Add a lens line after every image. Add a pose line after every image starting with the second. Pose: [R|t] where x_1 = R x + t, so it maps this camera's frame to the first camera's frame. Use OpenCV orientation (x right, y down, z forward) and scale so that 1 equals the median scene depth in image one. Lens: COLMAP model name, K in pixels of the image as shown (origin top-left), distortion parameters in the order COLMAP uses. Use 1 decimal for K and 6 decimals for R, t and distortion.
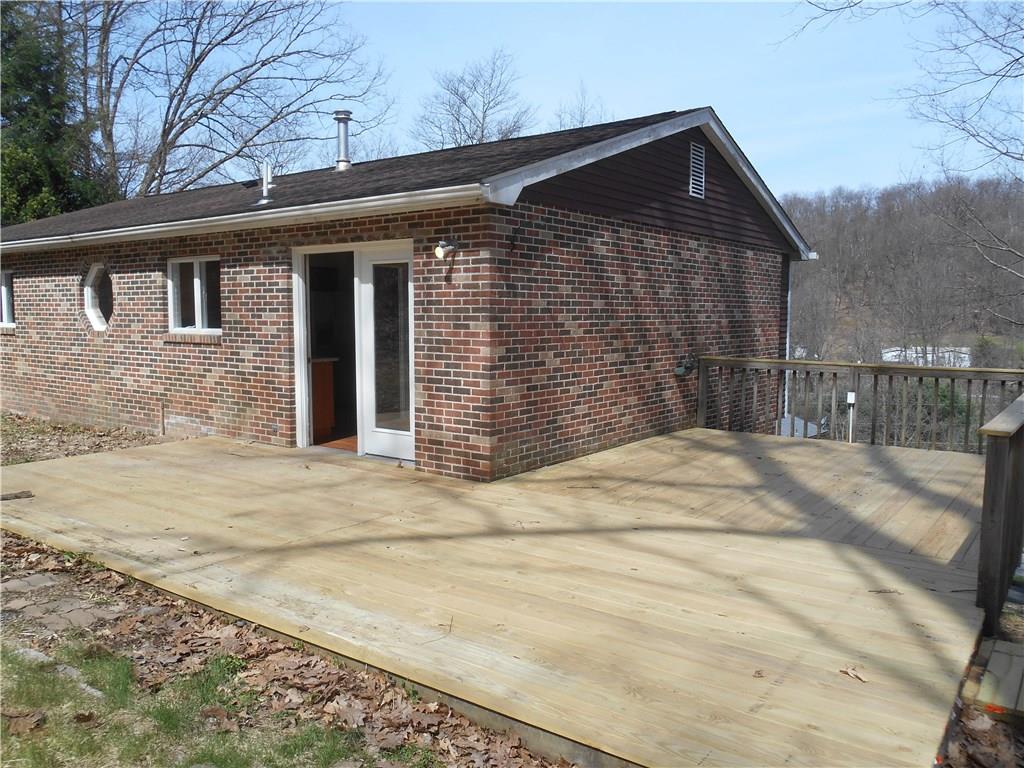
lens RADIAL K [[795.6, 0, 512.5], [0, 795.6, 385.4], [0, 0, 1]] dist [-0.018853, -0.004003]
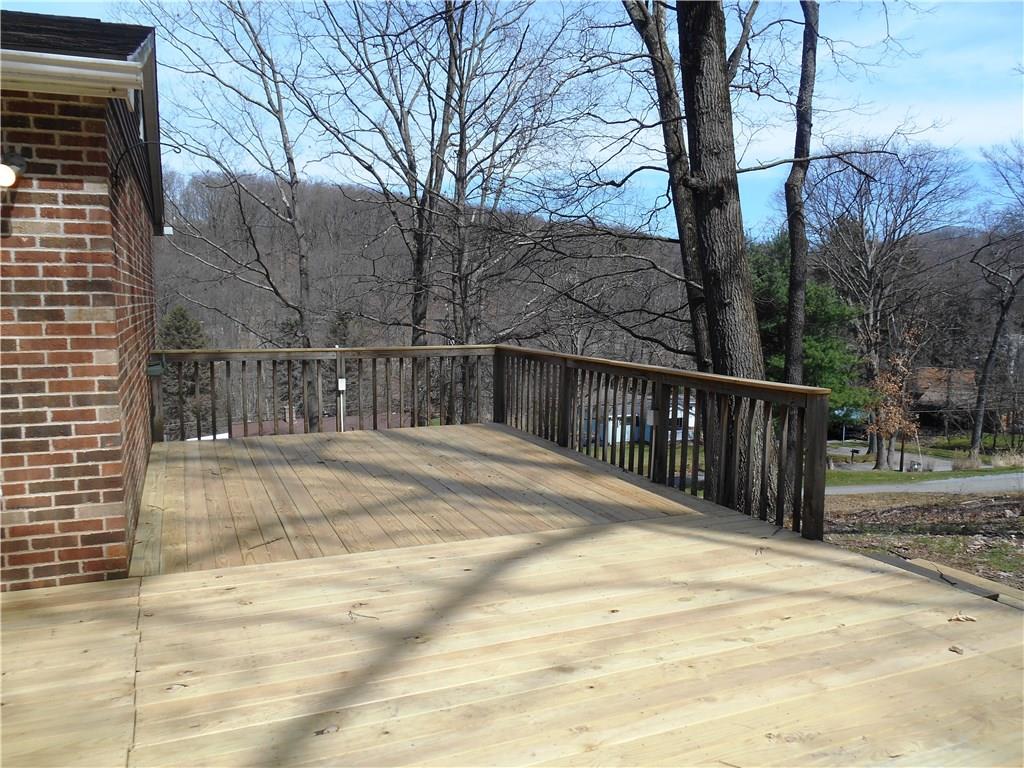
lens RADIAL K [[795.6, 0, 507.6], [0, 795.6, 382.8], [0, 0, 1]] dist [-0.018853, -0.004003]
pose [[0.524037, -0.090051, 0.846922, -0.364633], [0.078653, 0.995262, 0.057157, -0.033337], [-0.848056, 0.036660, 0.528637, 0.438267]]
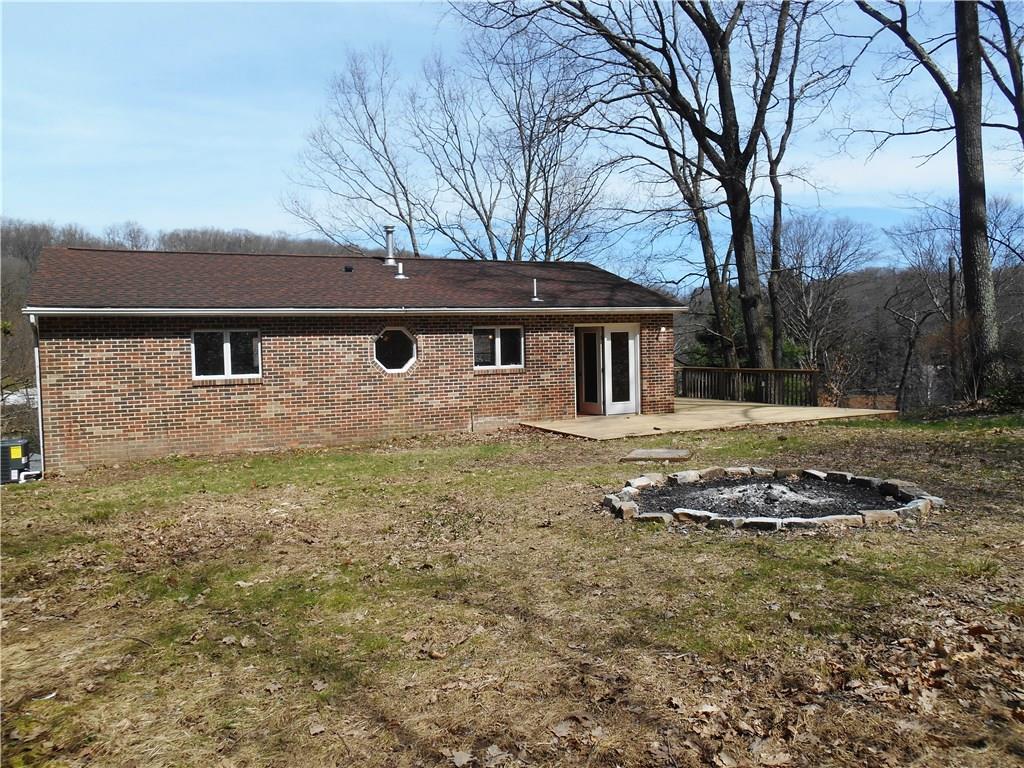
lens RADIAL K [[795.6, 0, 514.7], [0, 795.6, 383.0], [0, 0, 1]] dist [-0.018853, -0.004003]
pose [[0.454921, -0.055722, 0.888787, -2.762294], [0.107309, 0.994198, 0.007405, -0.060001], [-0.884043, 0.092006, 0.458261, 0.218759]]
